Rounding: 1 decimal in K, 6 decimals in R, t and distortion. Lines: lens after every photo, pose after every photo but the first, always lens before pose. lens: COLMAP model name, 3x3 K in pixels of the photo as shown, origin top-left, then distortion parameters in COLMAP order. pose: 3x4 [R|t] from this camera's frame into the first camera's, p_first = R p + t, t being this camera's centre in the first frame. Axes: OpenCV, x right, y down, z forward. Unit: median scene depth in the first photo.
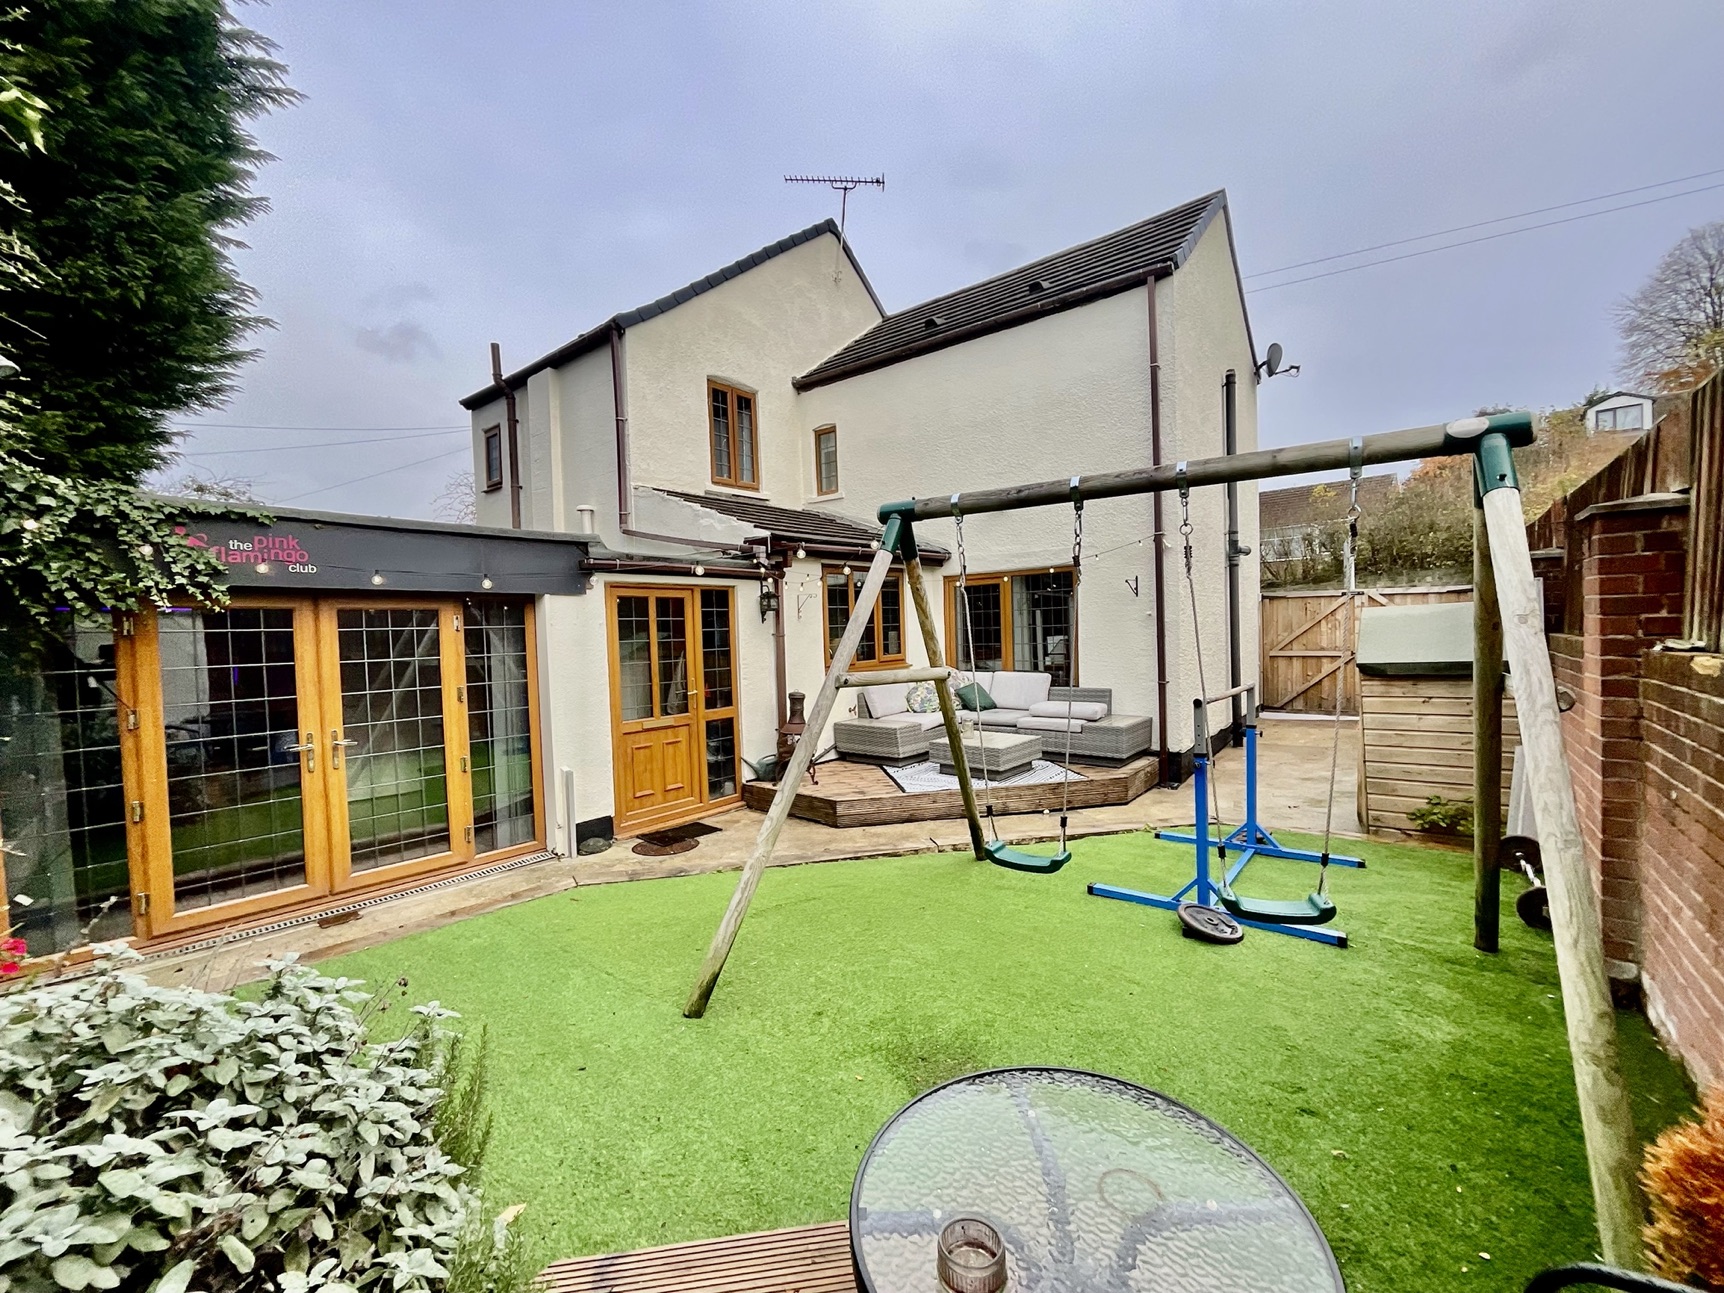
lens RADIAL K [[721.3, 0, 874.7], [0, 721.3, 649.6], [0, 0, 1]] dist [0.000119, 0.000324]
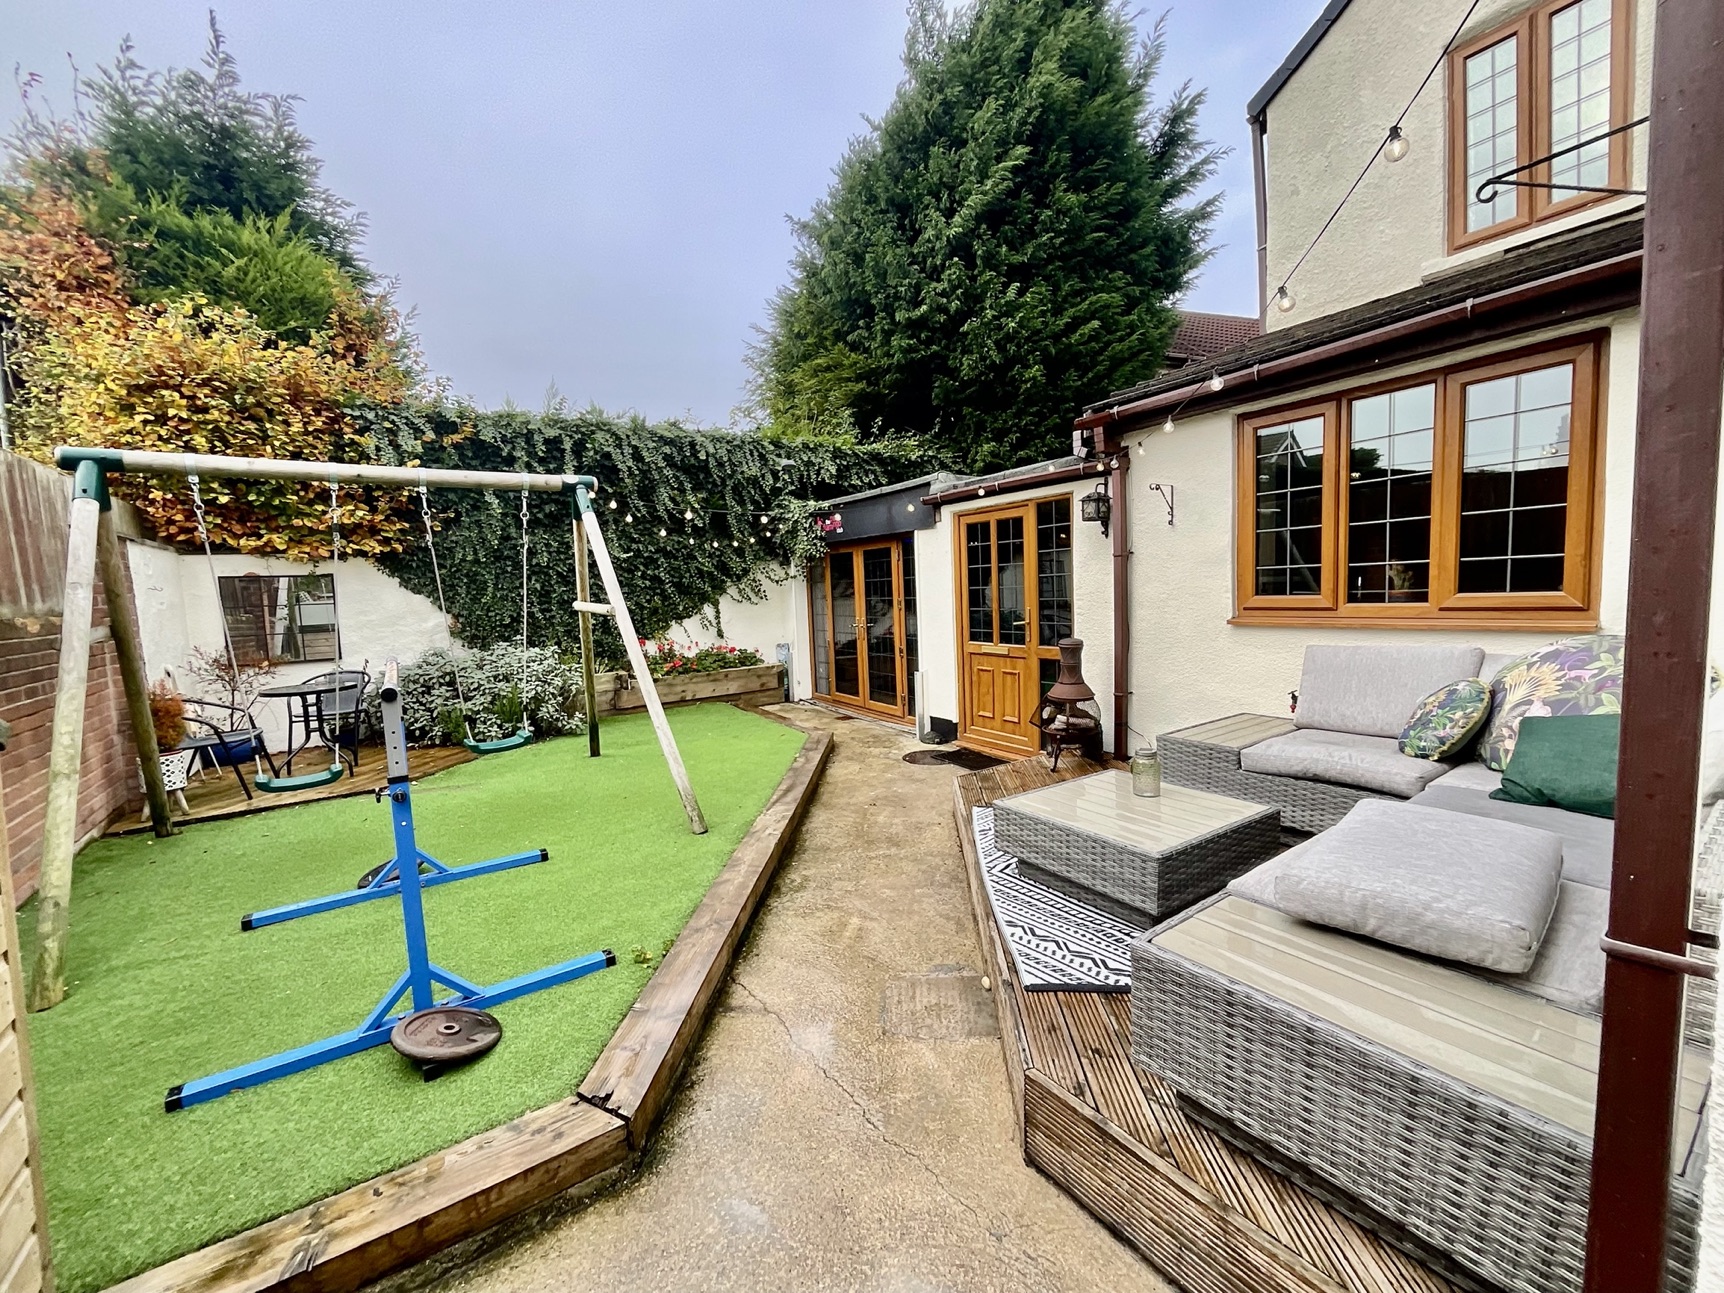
lens RADIAL K [[721.3, 0, 874.7], [0, 721.3, 649.6], [0, 0, 1]] dist [0.000119, 0.000324]
pose [[-0.289682, 0.134615, -0.947609, 0.691301], [0.036915, 0.990895, 0.129479, -0.032398], [0.956411, 0.002527, -0.292014, 1.145223]]
